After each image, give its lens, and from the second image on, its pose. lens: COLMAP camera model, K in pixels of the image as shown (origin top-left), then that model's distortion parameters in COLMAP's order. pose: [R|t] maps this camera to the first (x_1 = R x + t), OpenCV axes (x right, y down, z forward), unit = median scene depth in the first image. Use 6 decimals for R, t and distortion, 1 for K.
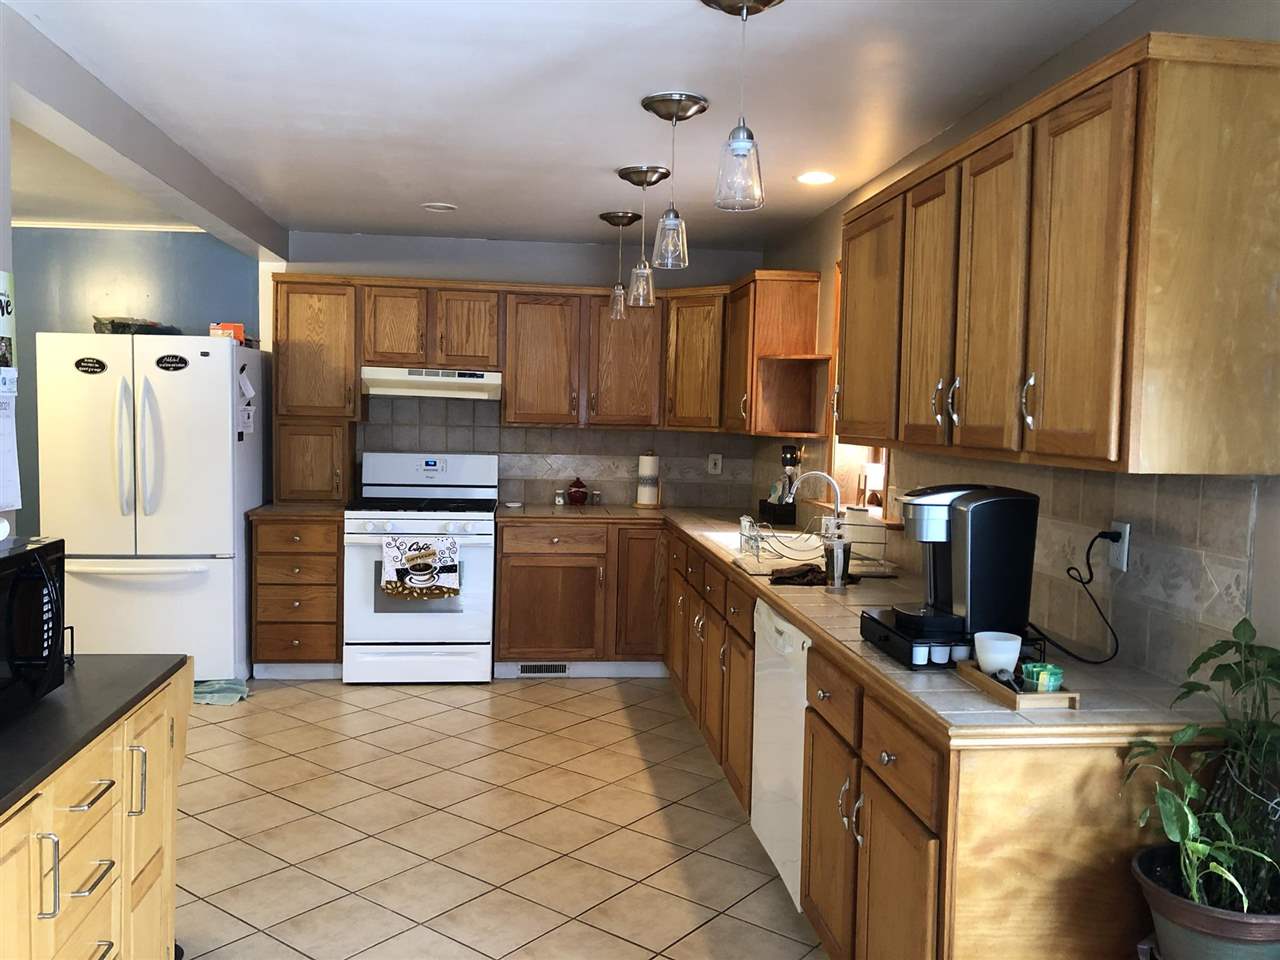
lens RADIAL K [[1042.2, 0, 640.0], [0, 1042.2, 475.9], [0, 0, 1]] dist [0.000674, -0.000349]
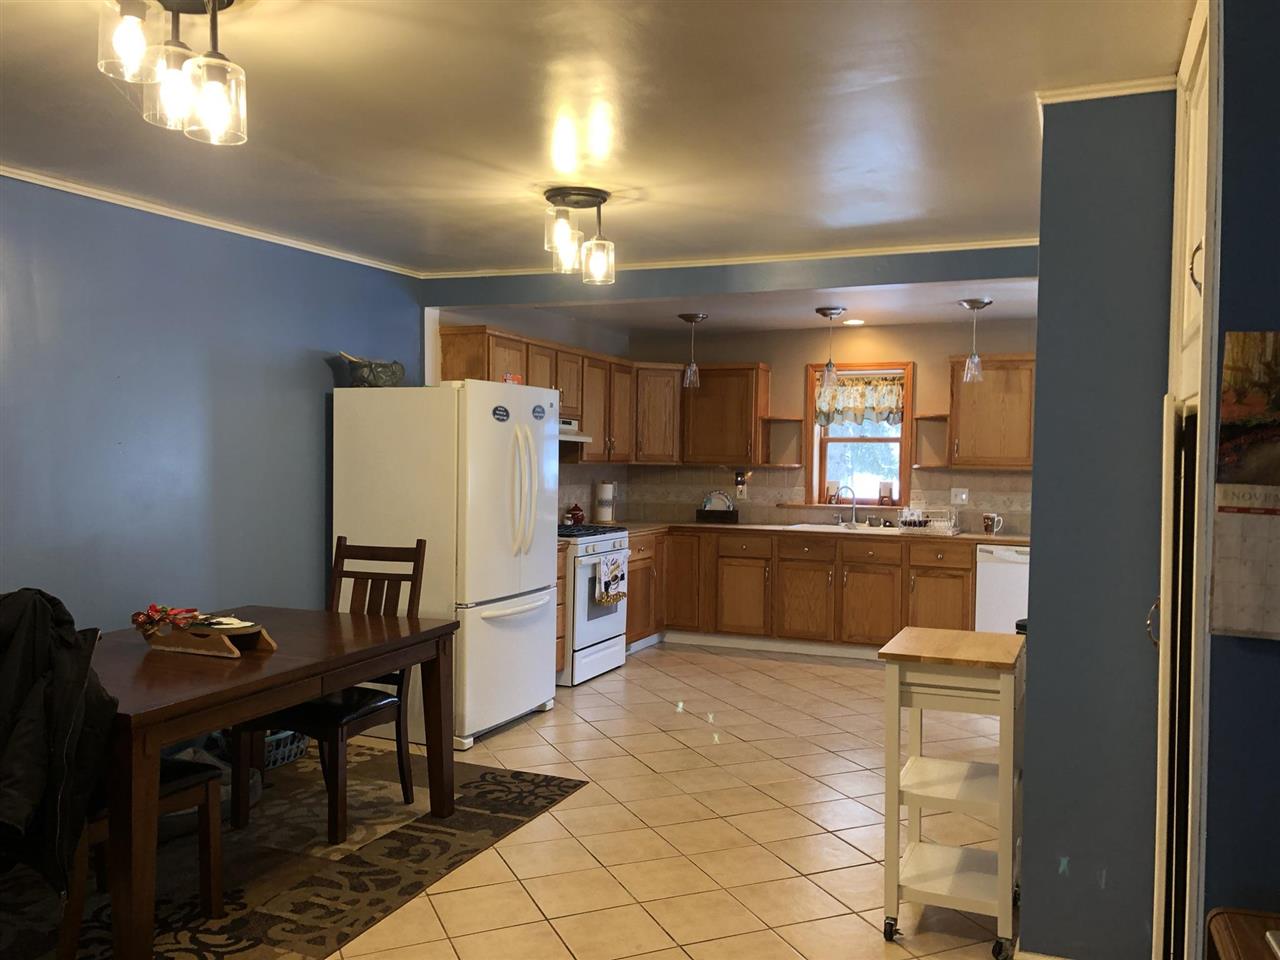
lens RADIAL K [[1042.2, 0, 641.7], [0, 1042.2, 481.7], [0, 0, 1]] dist [0.000674, -0.000349]
pose [[0.492254, -0.036111, 0.869702, -1.288872], [0.050769, 0.998629, 0.012728, -0.042295], [-0.868970, 0.037888, 0.493413, 0.354454]]
